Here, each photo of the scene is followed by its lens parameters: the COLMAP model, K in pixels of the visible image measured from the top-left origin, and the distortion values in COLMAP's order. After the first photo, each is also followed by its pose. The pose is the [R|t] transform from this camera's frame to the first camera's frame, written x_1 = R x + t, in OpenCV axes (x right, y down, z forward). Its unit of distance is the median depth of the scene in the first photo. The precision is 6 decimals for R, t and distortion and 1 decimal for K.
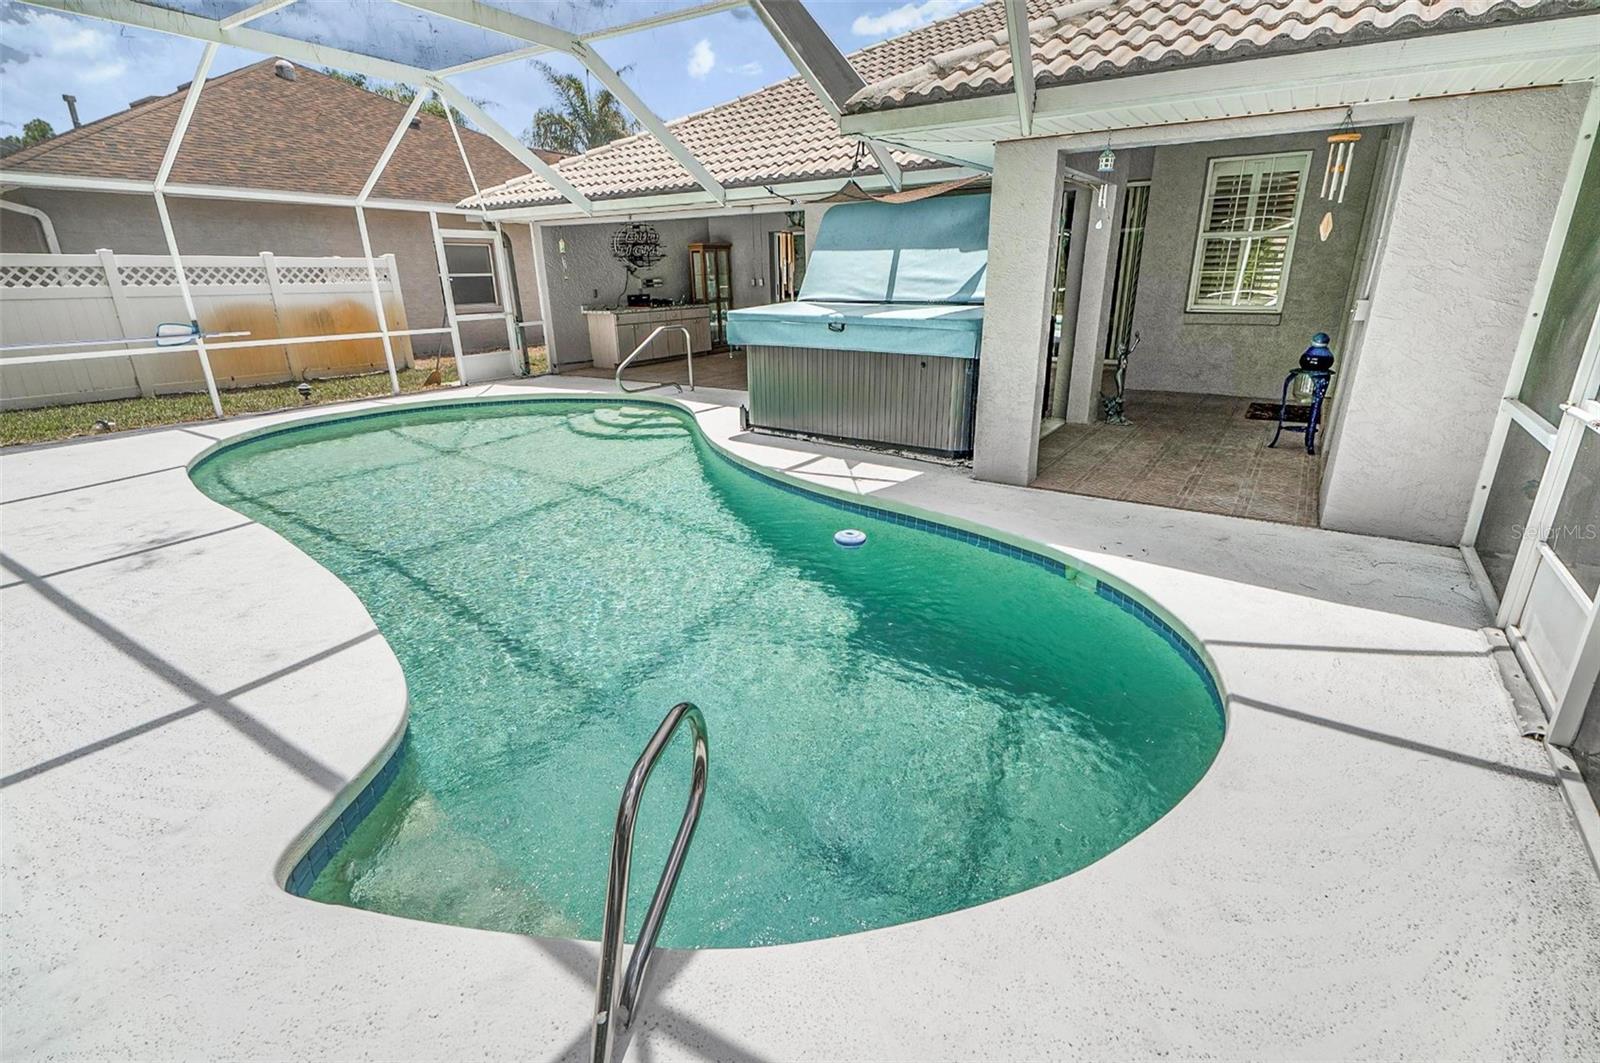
lens RADIAL K [[742.0, 0, 806.1], [0, 742.0, 530.7], [0, 0, 1]] dist [0.003705, 0.000098]
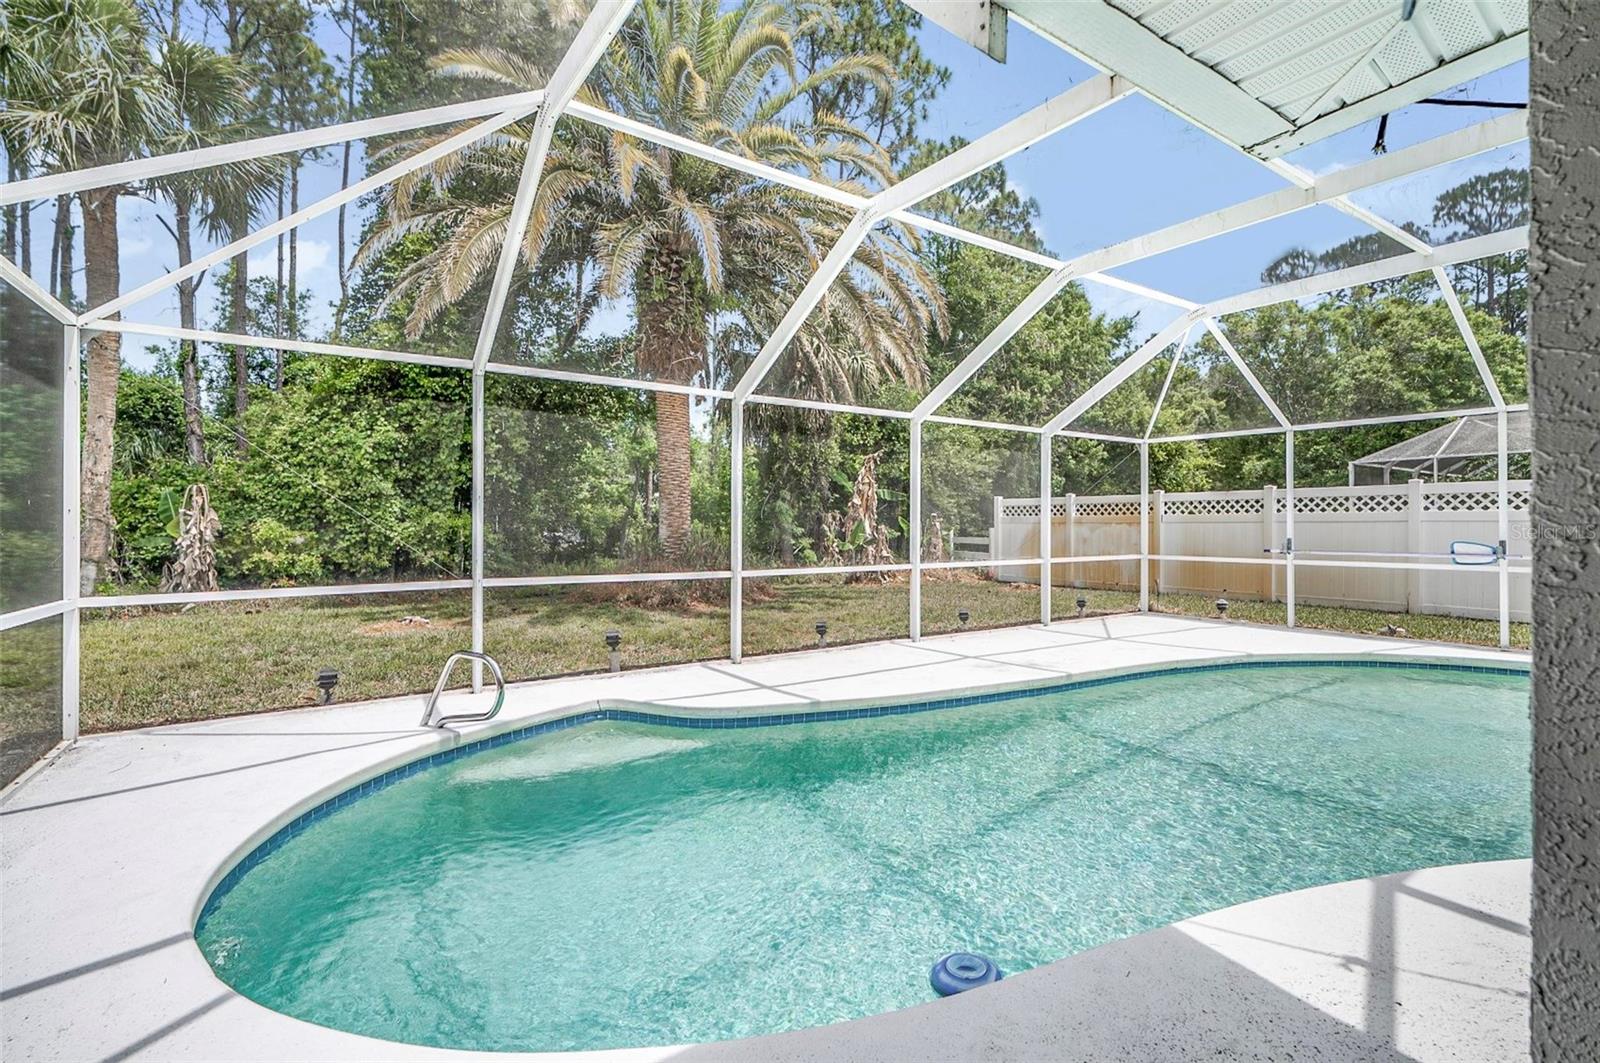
lens RADIAL K [[742.0, 0, 801.5], [0, 742.0, 523.5], [0, 0, 1]] dist [0.003705, 0.000098]
pose [[-0.367125, 0.021527, -0.929922, 0.463444], [-0.282126, 0.950061, 0.133374, -0.221980], [0.886354, 0.311320, -0.342718, 0.636839]]
